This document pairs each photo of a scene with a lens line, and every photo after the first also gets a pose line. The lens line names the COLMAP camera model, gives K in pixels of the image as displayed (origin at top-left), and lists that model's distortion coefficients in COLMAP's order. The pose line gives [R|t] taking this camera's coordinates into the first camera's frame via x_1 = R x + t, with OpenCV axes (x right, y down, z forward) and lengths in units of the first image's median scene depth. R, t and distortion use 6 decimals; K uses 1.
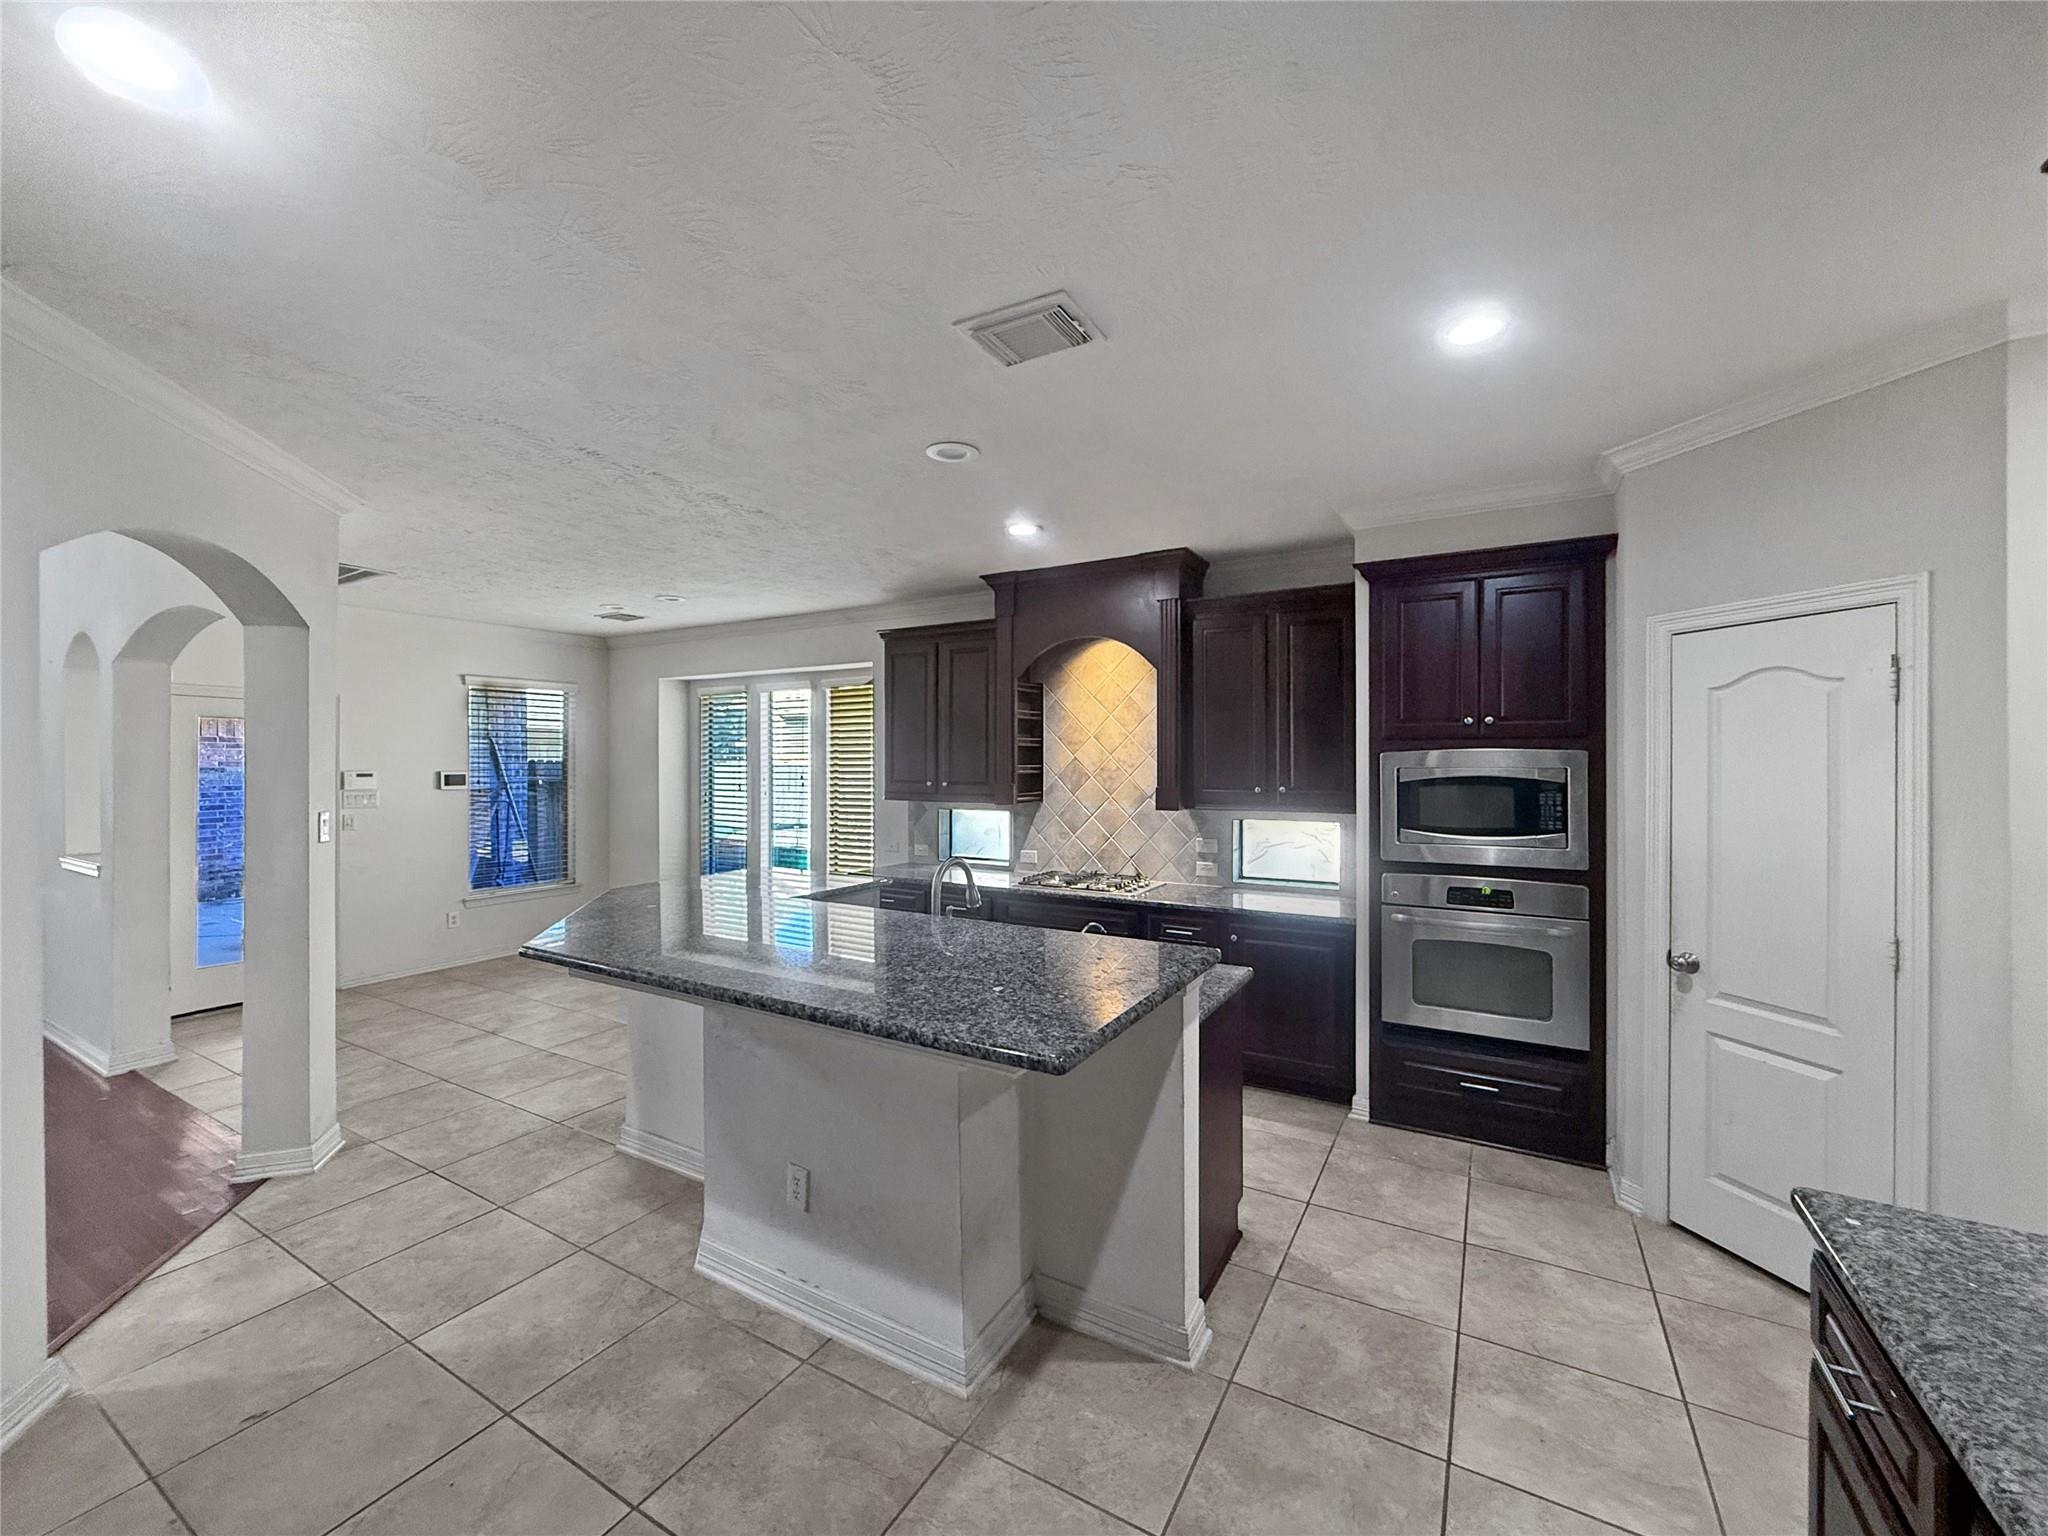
lens RADIAL K [[823.0, 0, 1024.0], [0, 823.0, 768.0], [0, 0, 1]] dist [-0.001900, 0.000048]
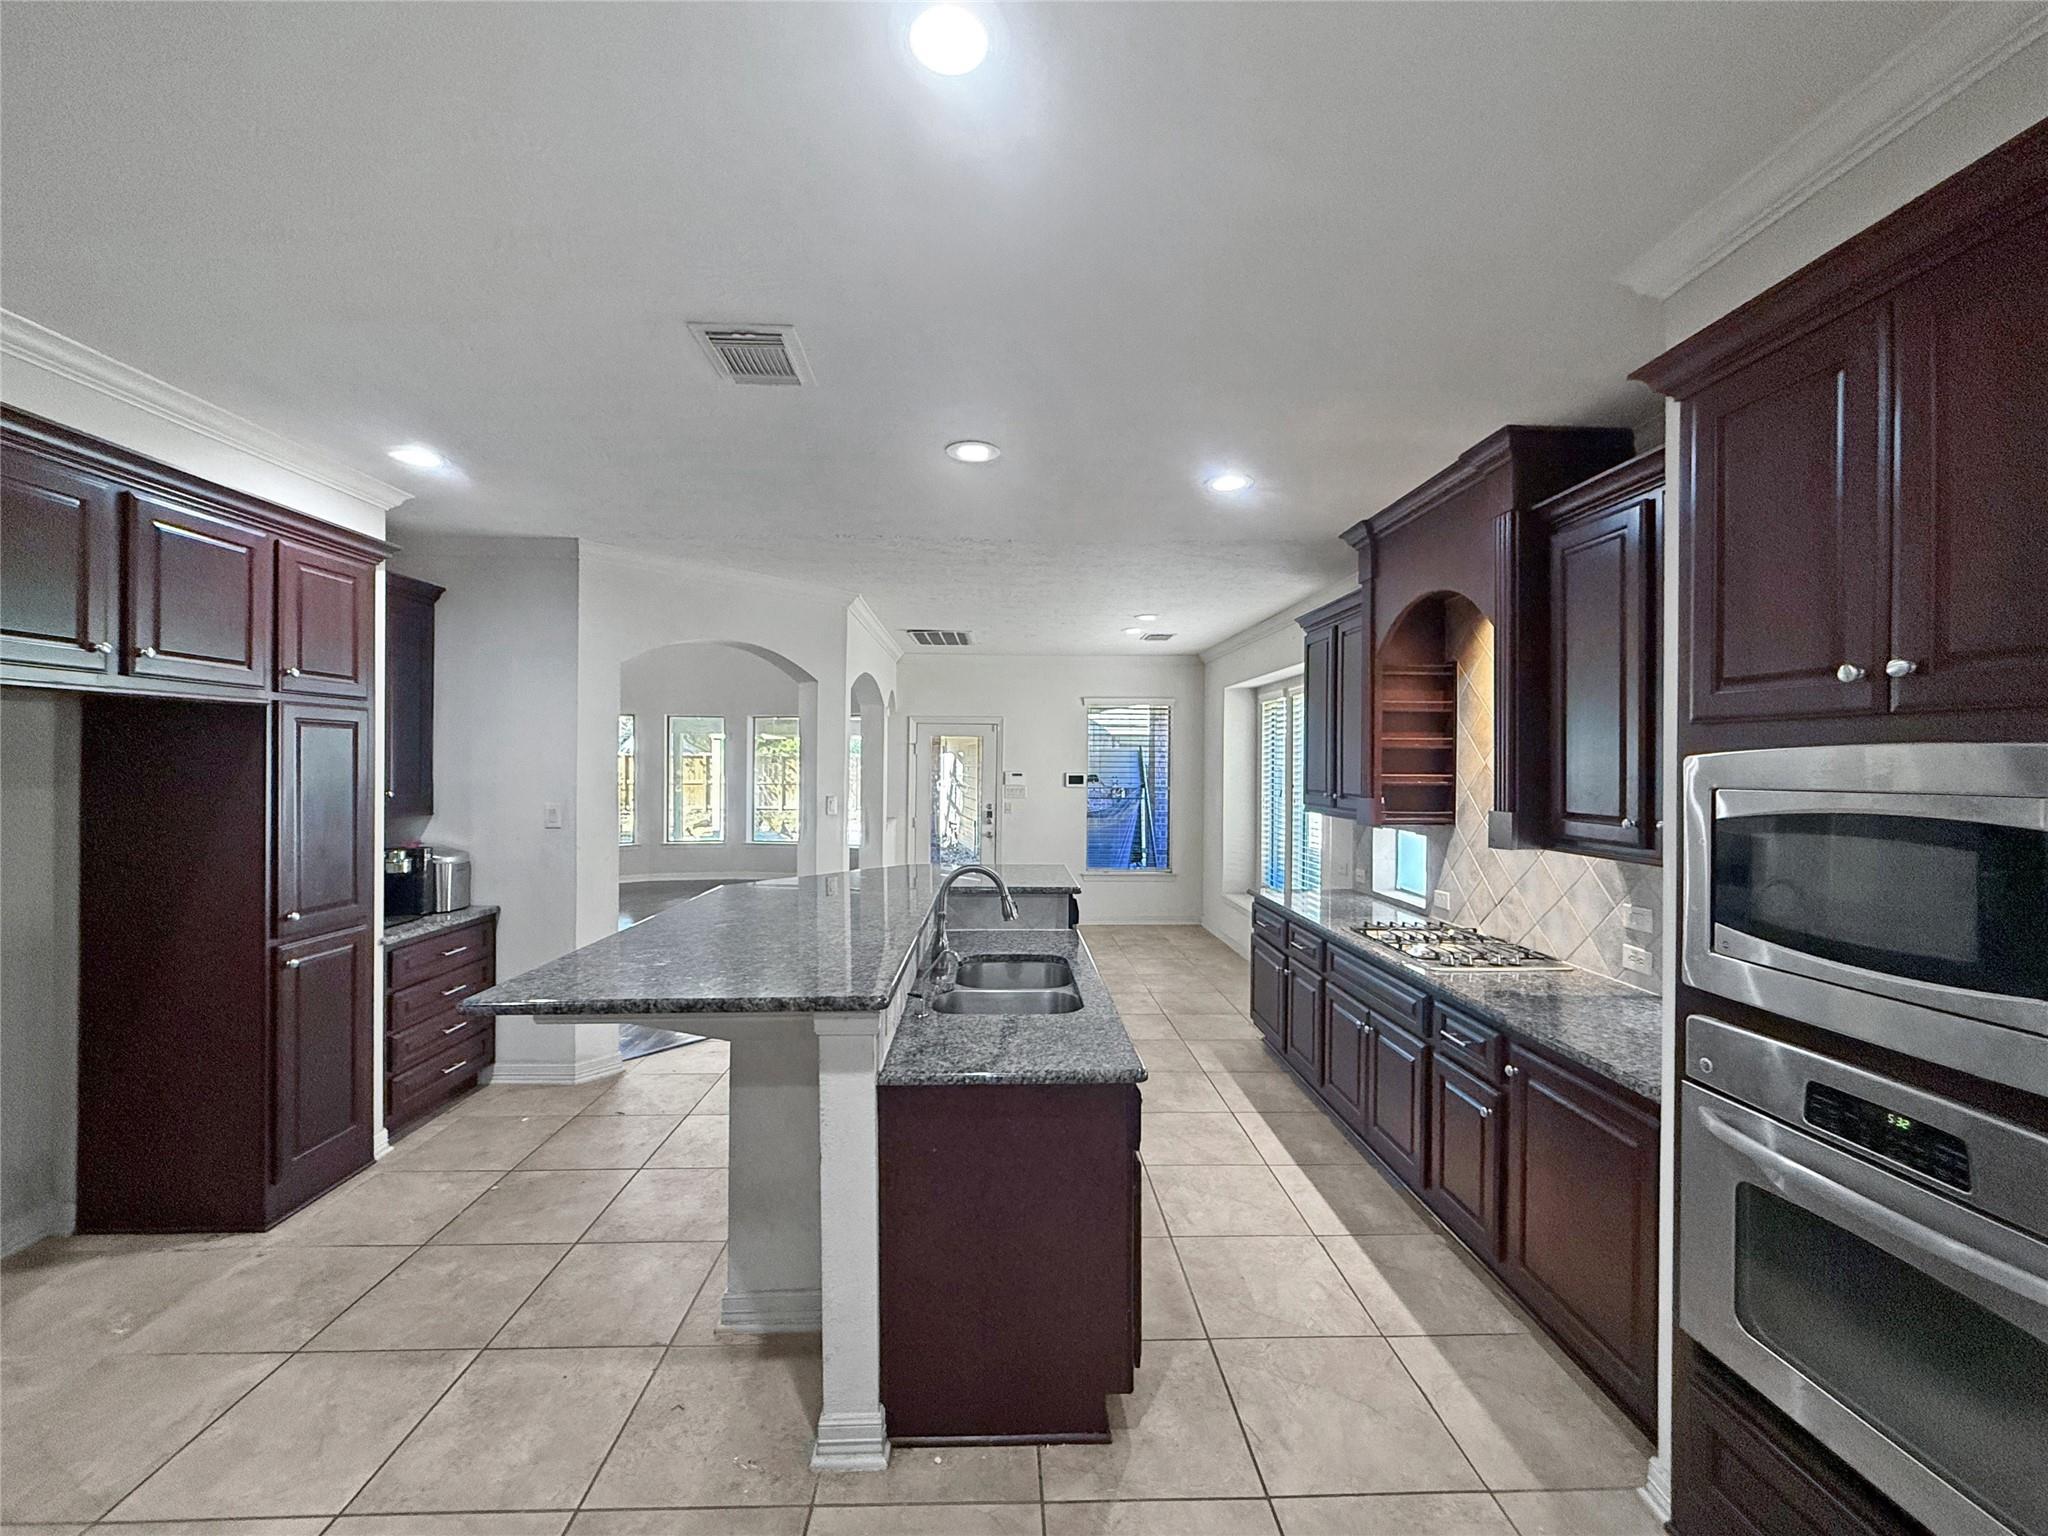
lens RADIAL K [[823.0, 0, 1024.0], [0, 823.0, 768.0], [0, 0, 1]] dist [-0.001900, 0.000048]
pose [[0.530419, 0.009076, -0.847687, 0.496938], [-0.016530, 0.999863, 0.000362, -0.004241], [0.847575, 0.013820, 0.530496, 0.339227]]
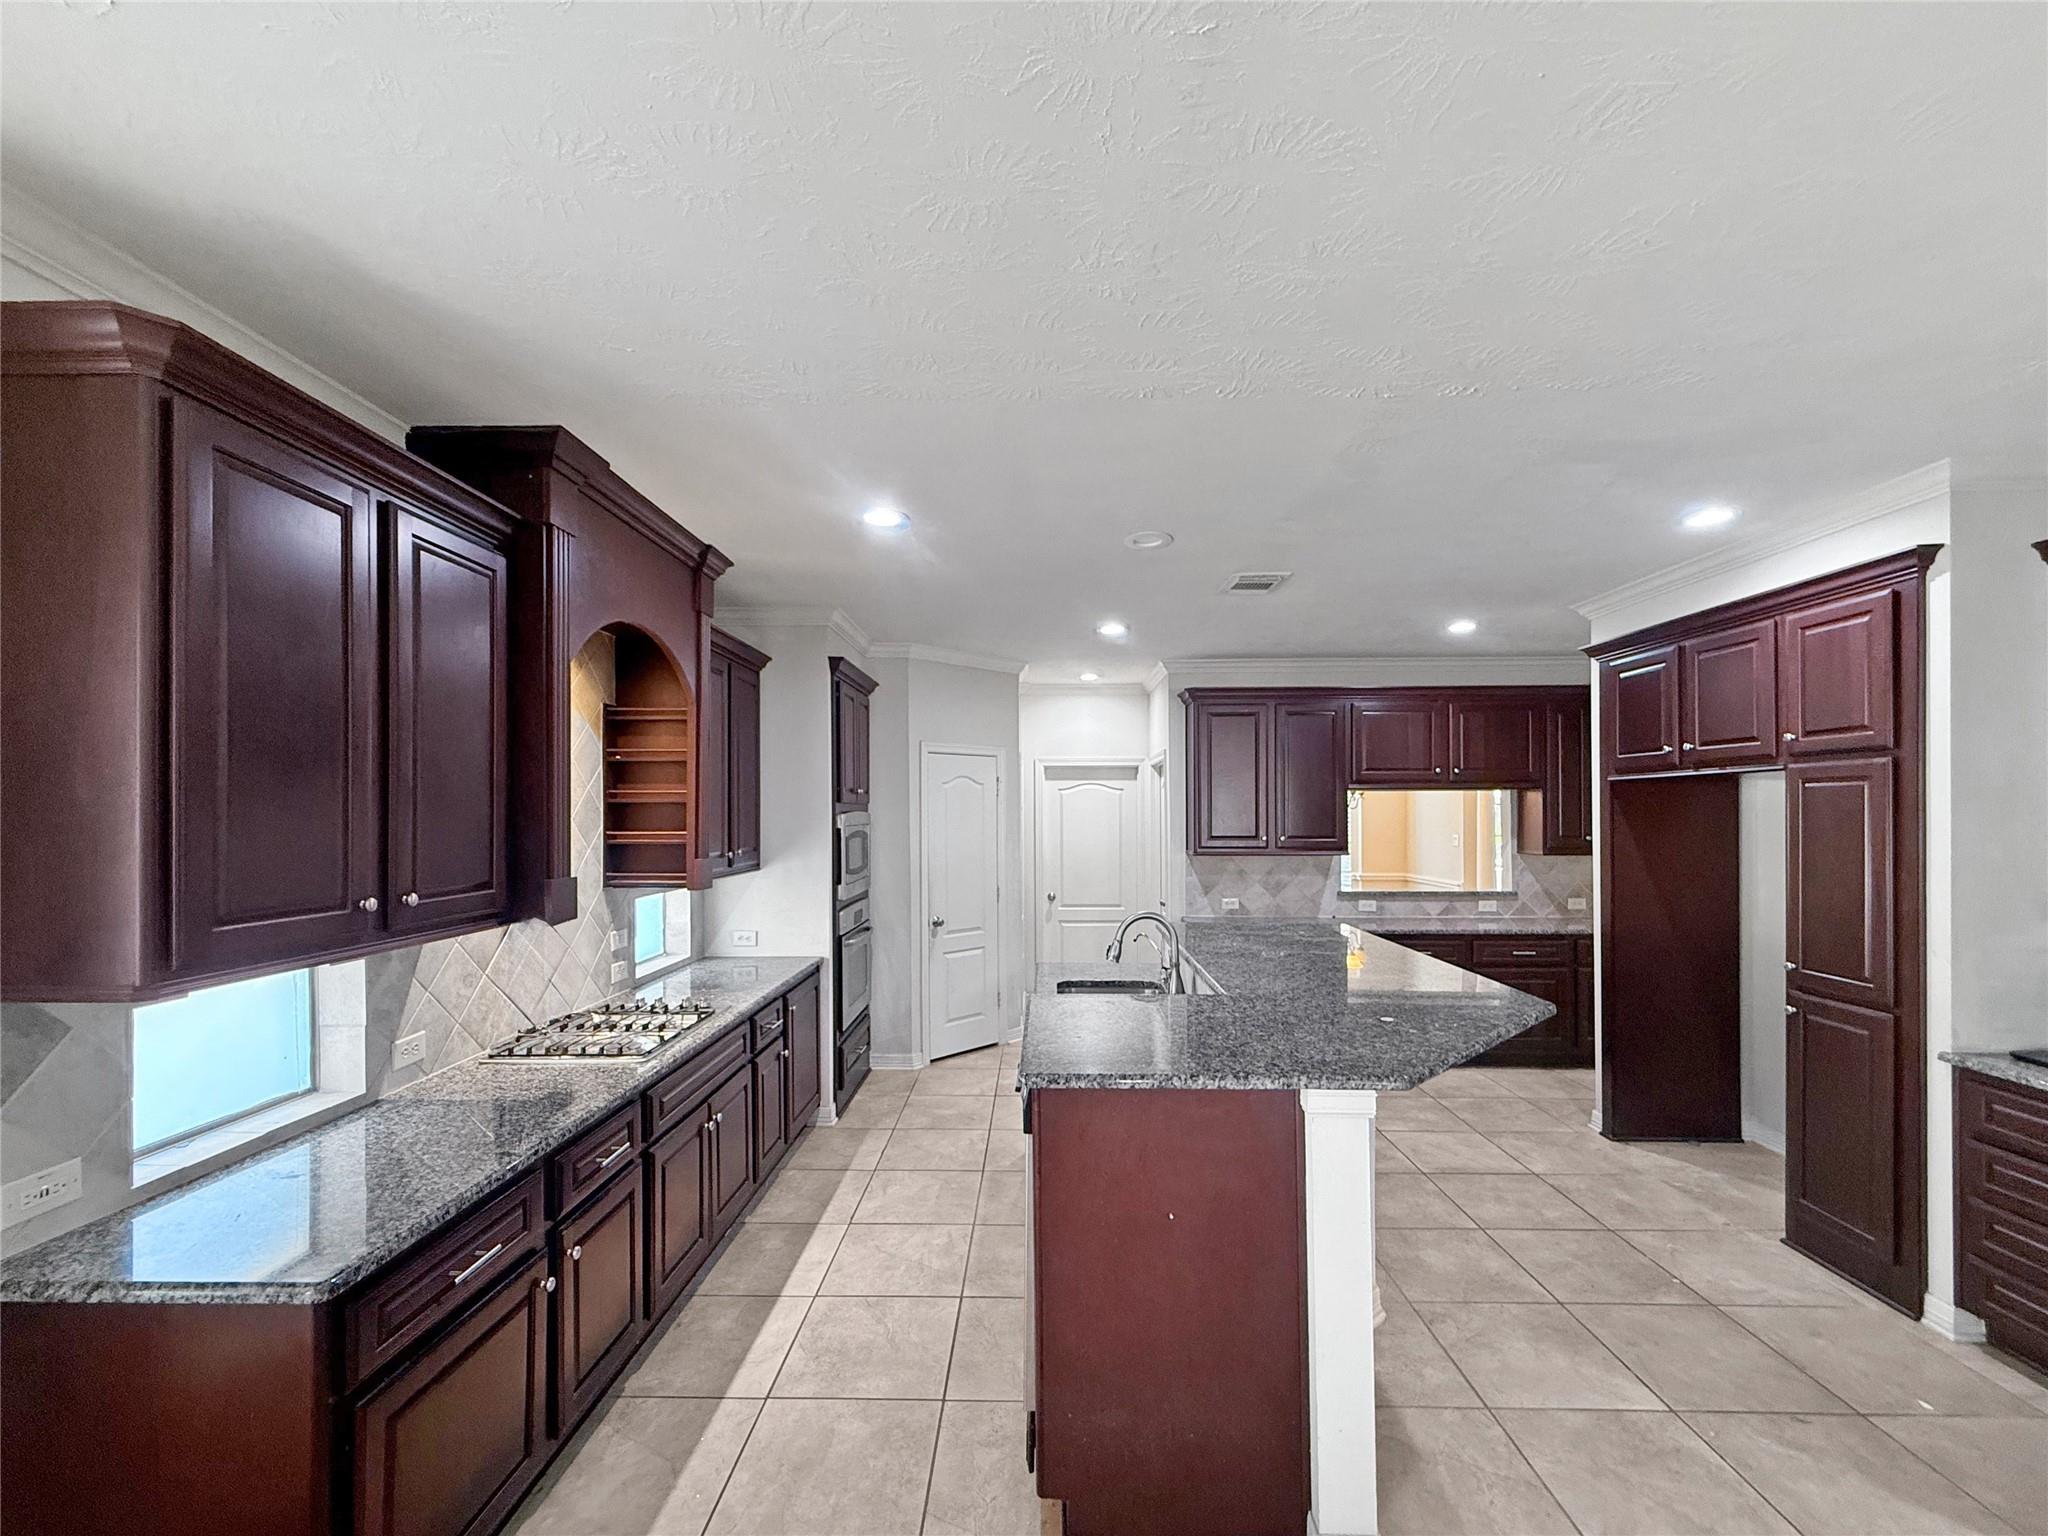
lens RADIAL K [[830.1, 0, 1020.2], [0, 830.1, 803.8], [0, 0, 1]] dist [-0.000689, 0.000058]
pose [[-0.476394, 0.009512, 0.879181, -0.623456], [0.013853, 0.999899, -0.003312, -0.020001], [-0.879123, 0.010601, -0.476477, 1.069589]]
